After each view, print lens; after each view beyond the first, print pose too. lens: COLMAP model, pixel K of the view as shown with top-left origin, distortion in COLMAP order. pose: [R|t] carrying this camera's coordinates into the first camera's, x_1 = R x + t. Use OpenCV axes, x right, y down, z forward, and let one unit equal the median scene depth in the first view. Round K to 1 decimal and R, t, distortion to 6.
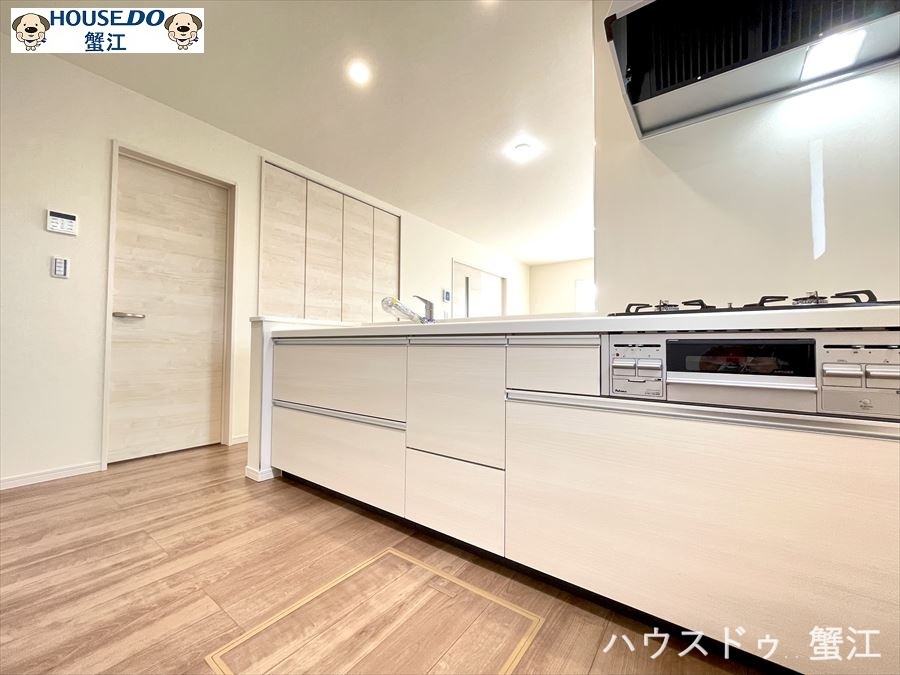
lens RADIAL K [[363.4, 0, 451.0], [0, 363.4, 337.0], [0, 0, 1]] dist [-0.002796, -0.000411]
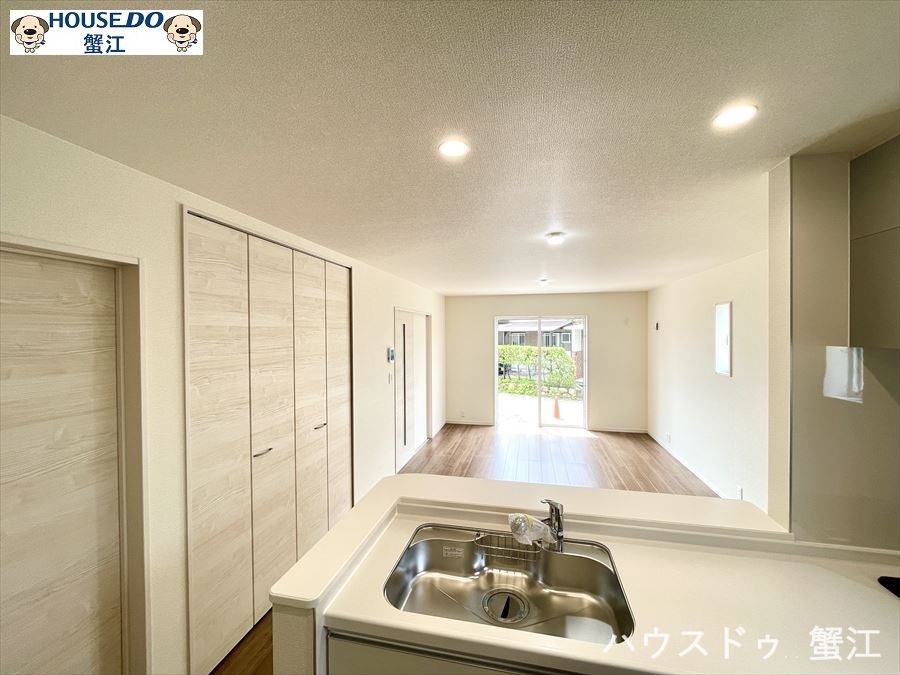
lens RADIAL K [[363.4, 0, 450.0], [0, 363.4, 337.6], [0, 0, 1]] dist [-0.002796, -0.000411]
pose [[0.913086, -0.016777, 0.407421, -0.337106], [-0.003110, 0.998838, 0.048101, -0.287363], [-0.407755, -0.045187, 0.911973, 0.282598]]
